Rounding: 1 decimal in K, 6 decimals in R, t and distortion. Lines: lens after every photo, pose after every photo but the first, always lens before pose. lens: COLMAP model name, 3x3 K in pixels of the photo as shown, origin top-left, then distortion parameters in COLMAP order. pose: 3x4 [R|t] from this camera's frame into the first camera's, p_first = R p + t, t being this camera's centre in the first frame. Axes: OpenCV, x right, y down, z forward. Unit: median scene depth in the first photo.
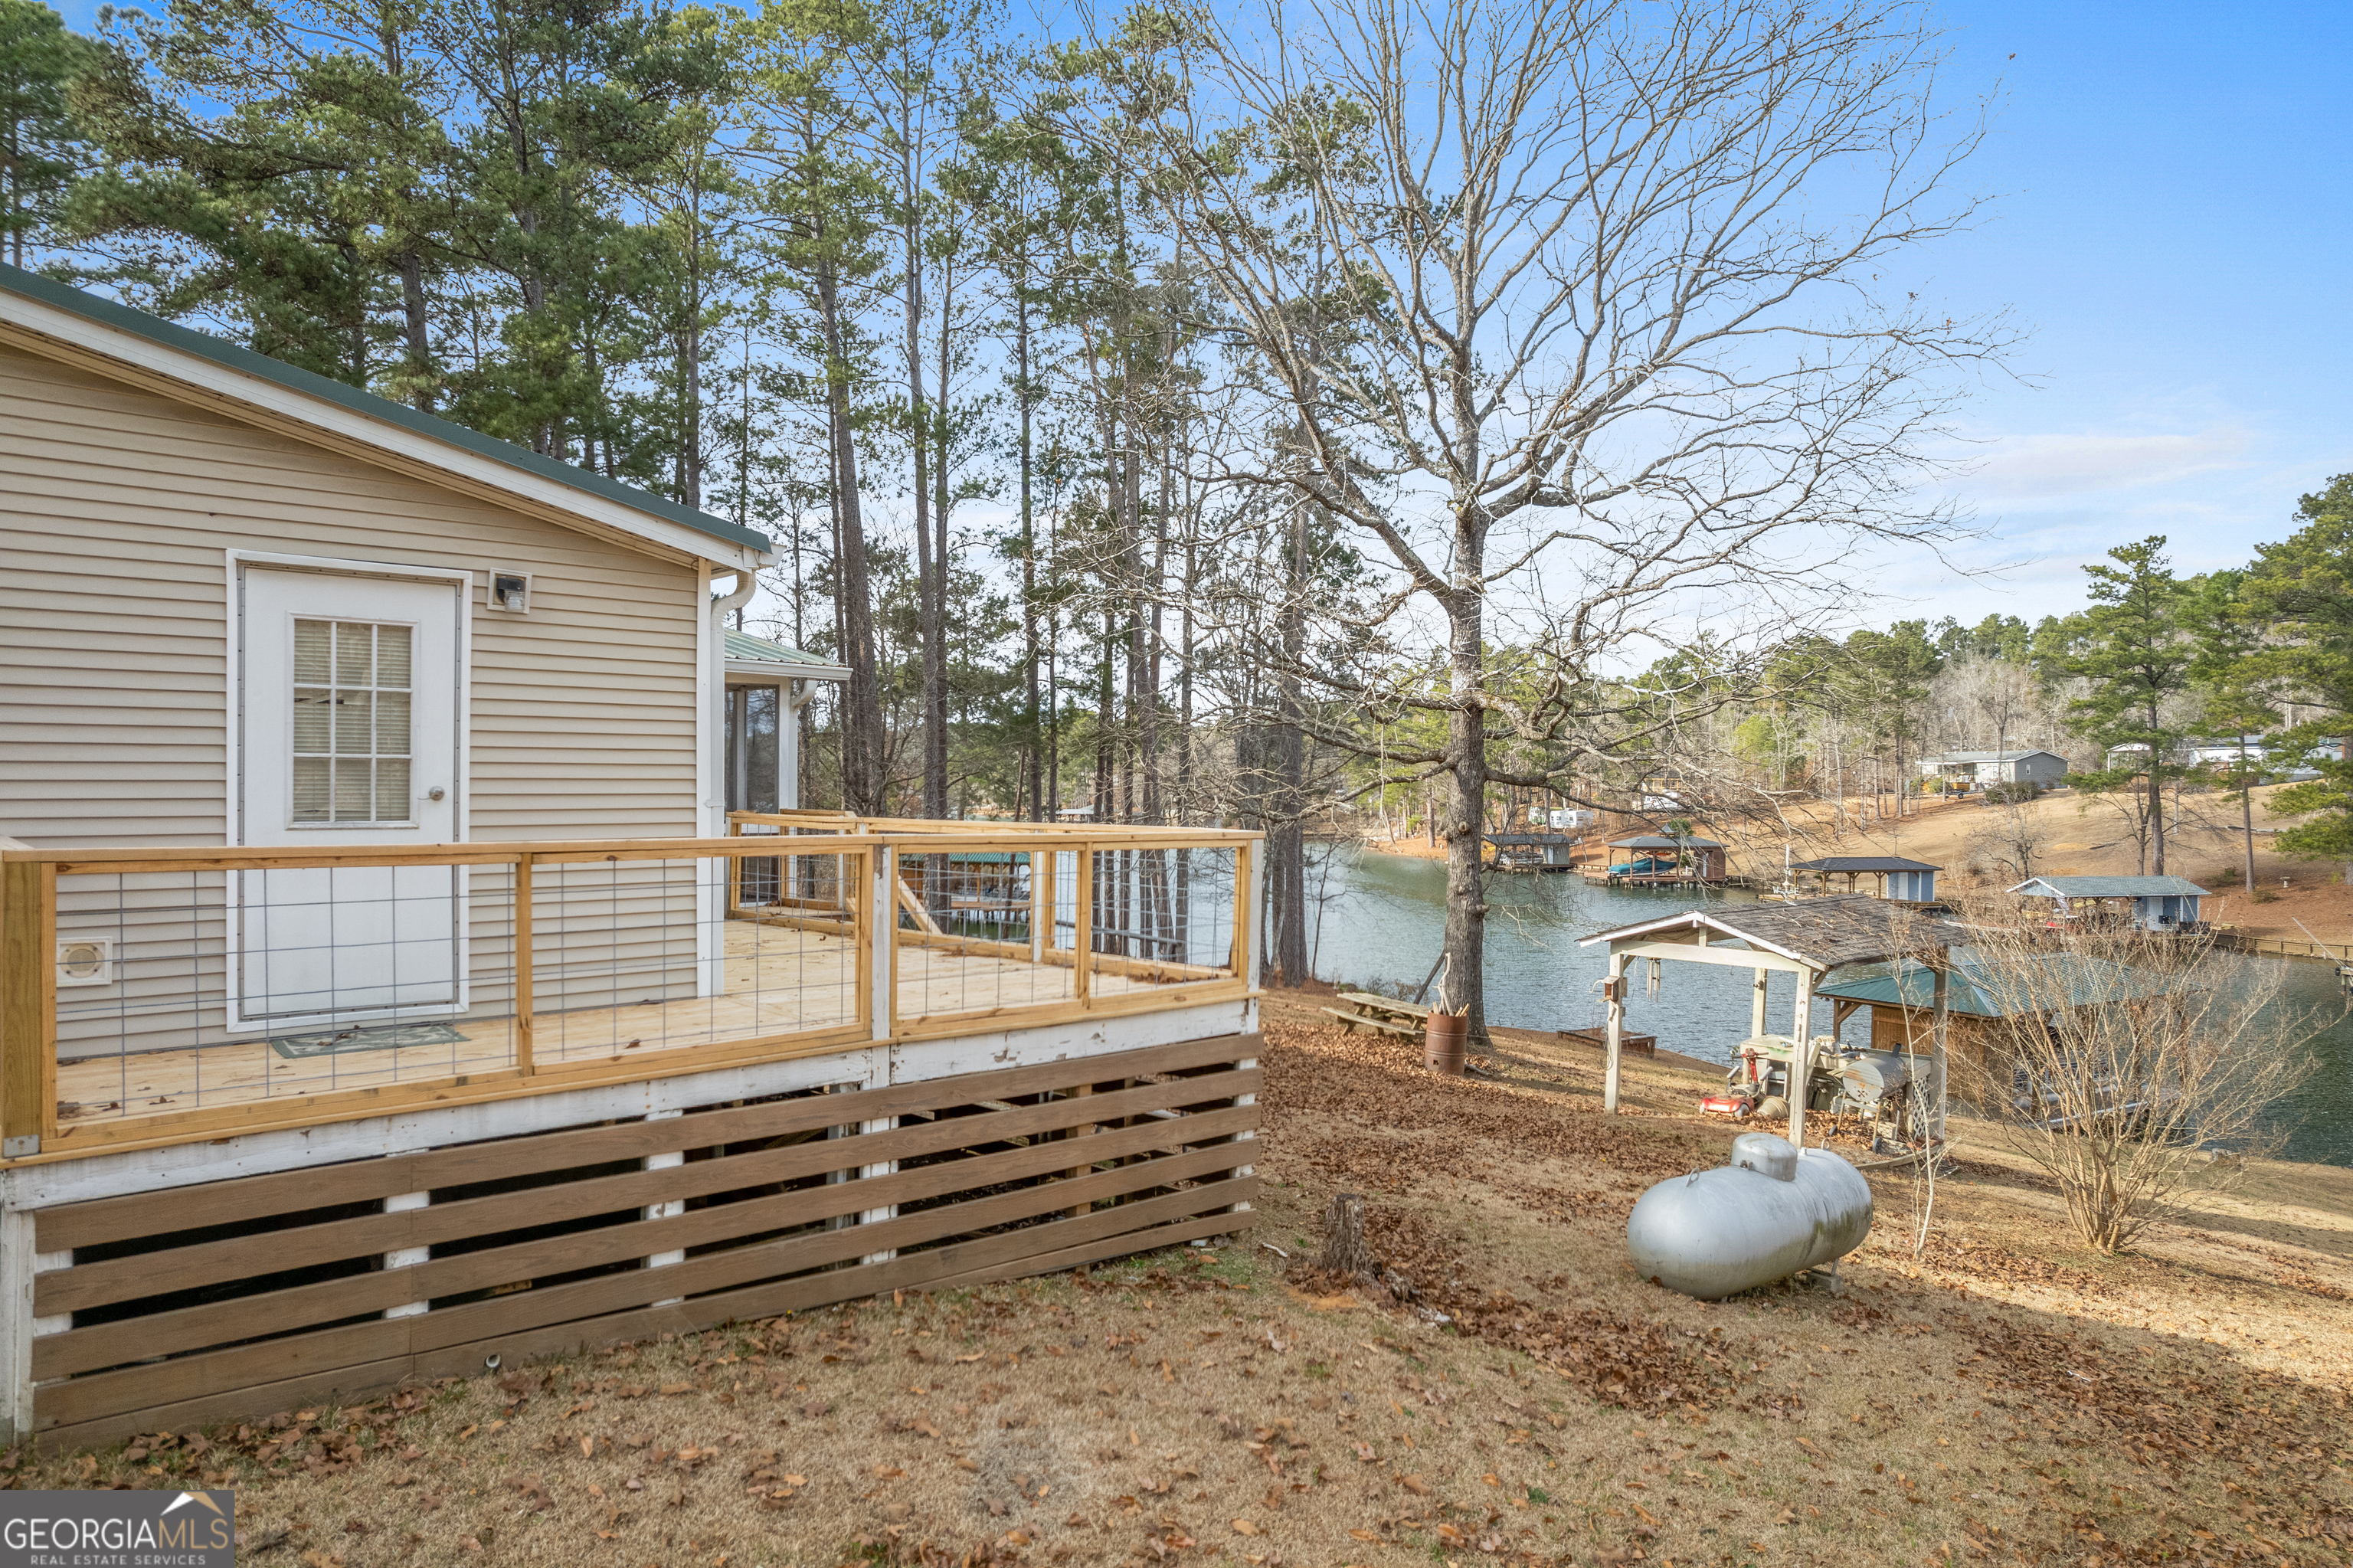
lens RADIAL K [[1505.5, 0, 1173.3], [0, 1505.5, 795.8], [0, 0, 1]] dist [-0.080437, 0.067185]
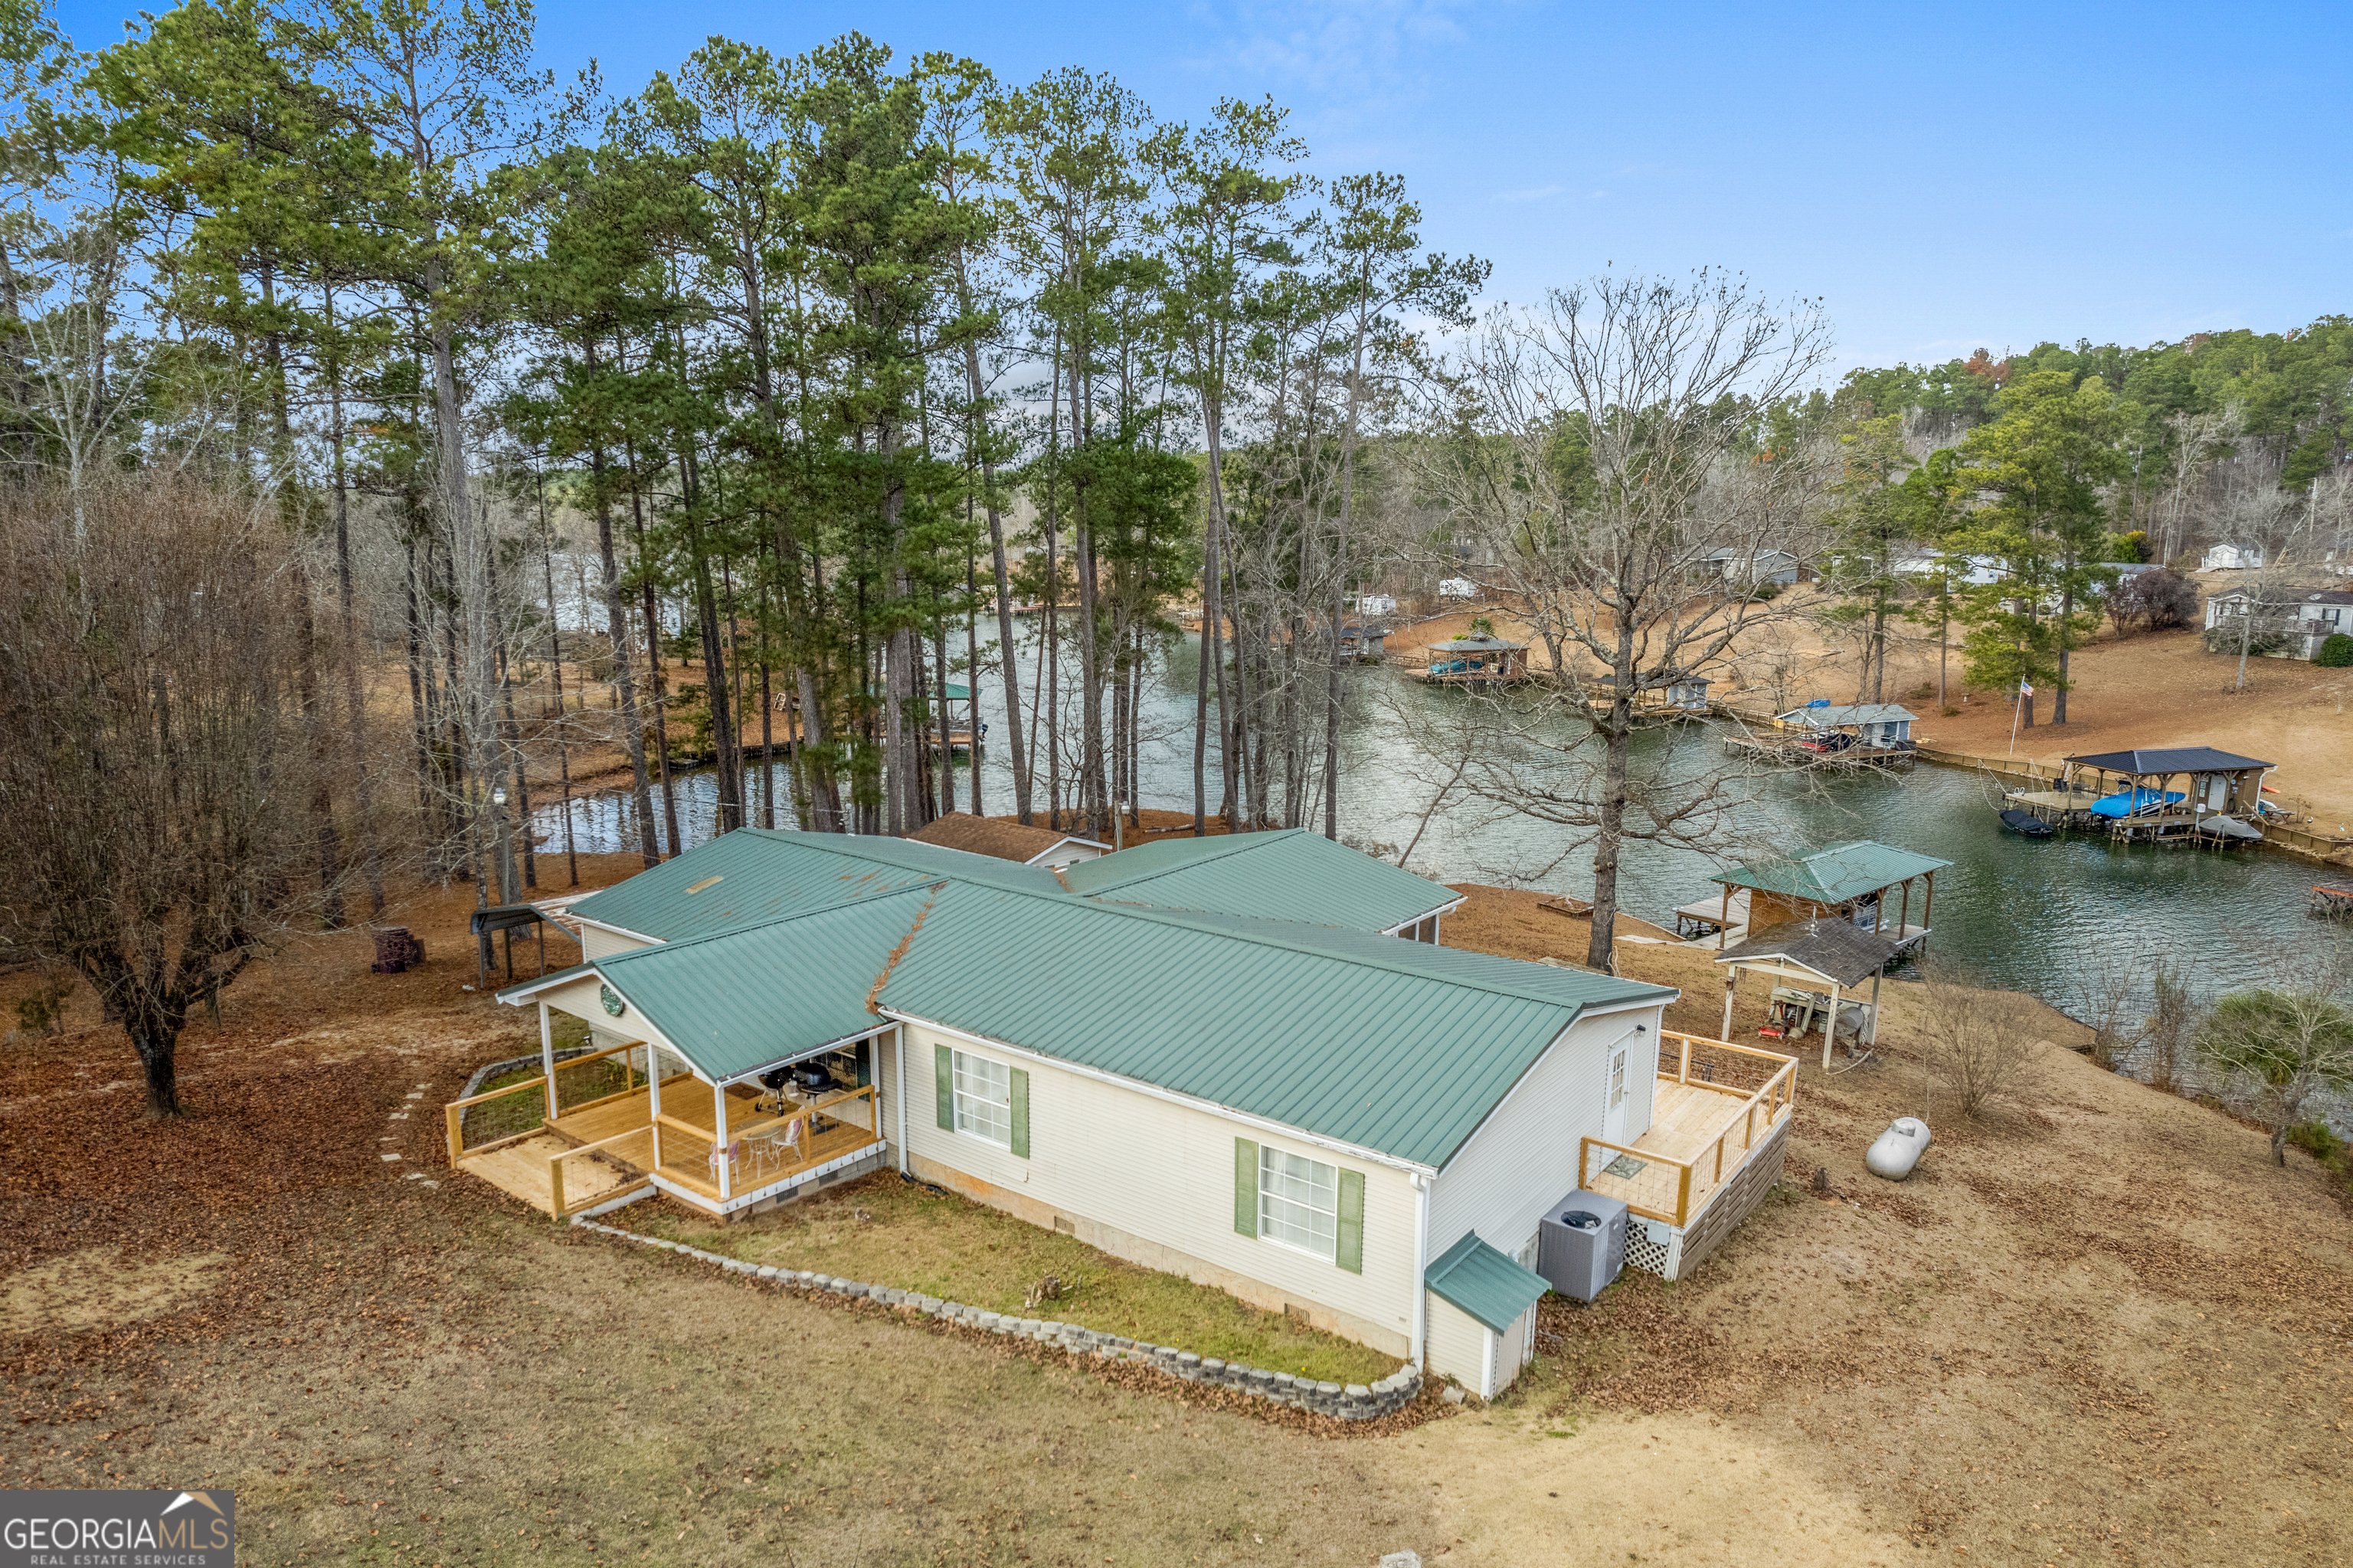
lens RADIAL K [[1499.1, 0, 1174.1], [0, 1499.1, 805.6], [0, 0, 1]] dist [-0.076175, 0.064315]
pose [[0.985001, -0.031543, 0.169640, -0.274118], [-0.000735, 0.982373, 0.186931, -0.169859], [-0.172546, -0.184252, 0.967615, -0.264716]]
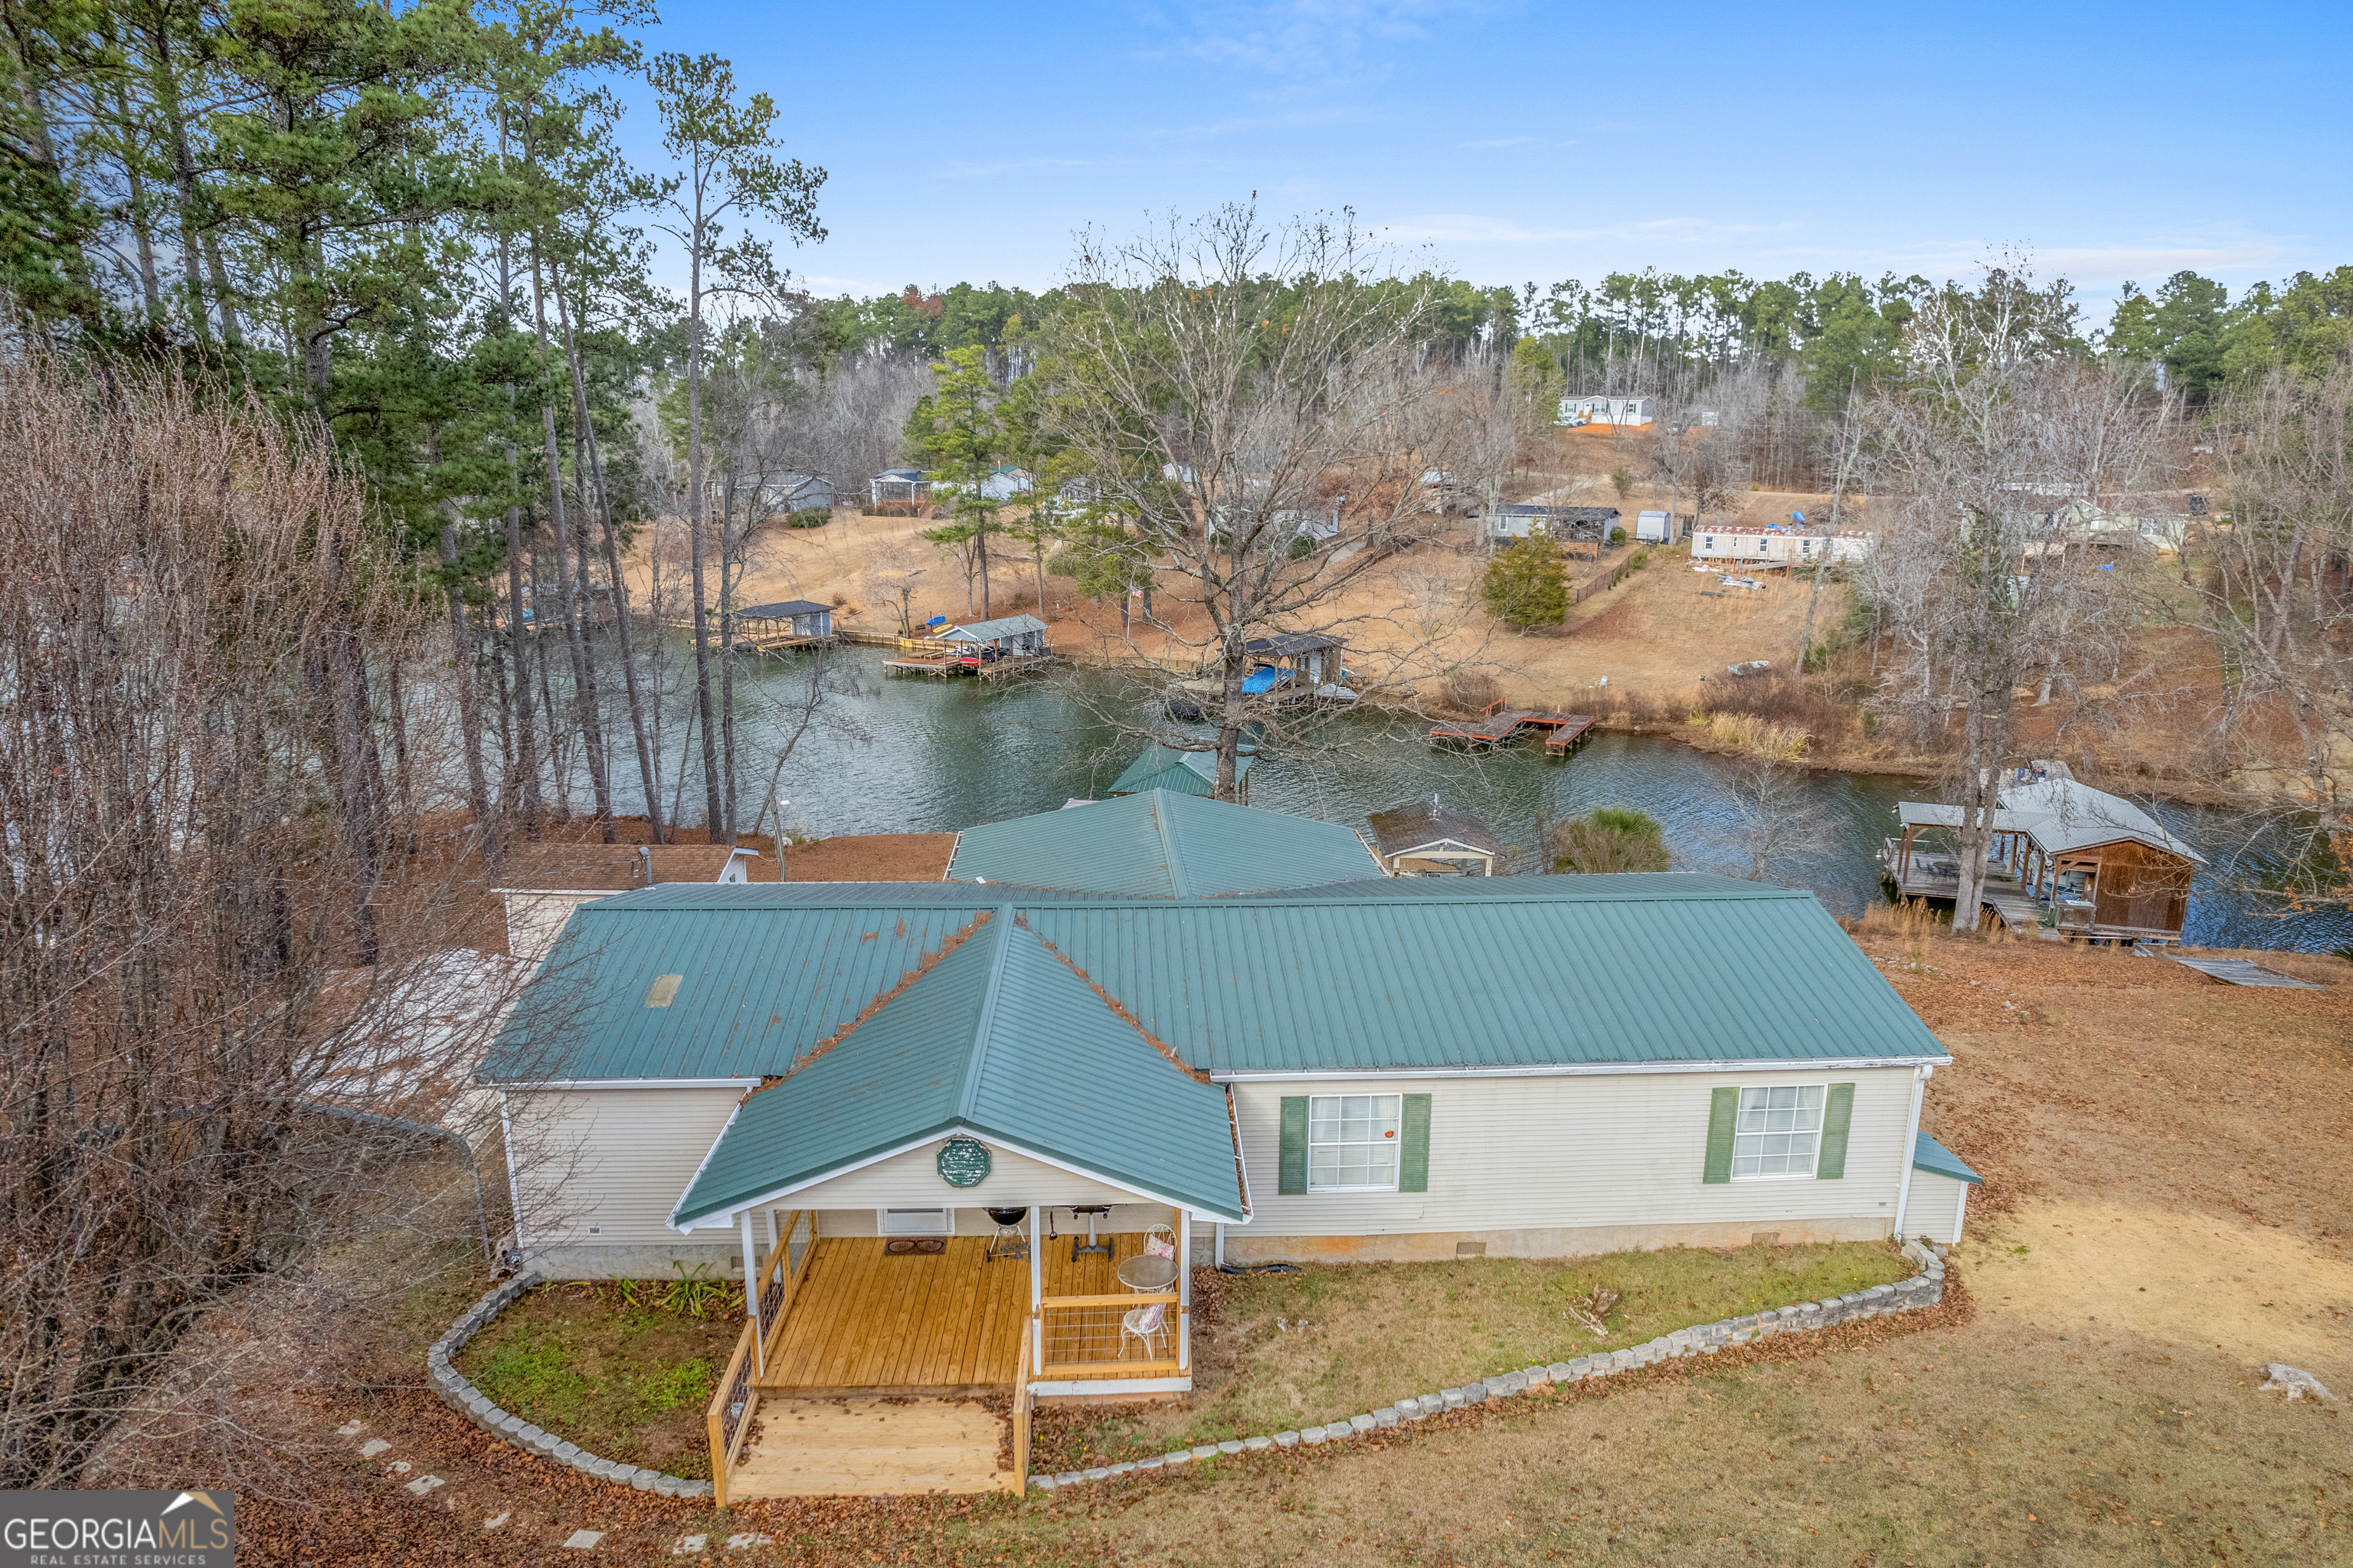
lens RADIAL K [[1499.1, 0, 1174.1], [0, 1499.1, 805.6], [0, 0, 1]] dist [-0.076175, 0.064315]
pose [[0.642616, -0.181057, 0.744488, -0.547739], [0.003394, 0.972341, 0.233540, -0.172421], [-0.766181, -0.147550, 0.625457, -0.034188]]
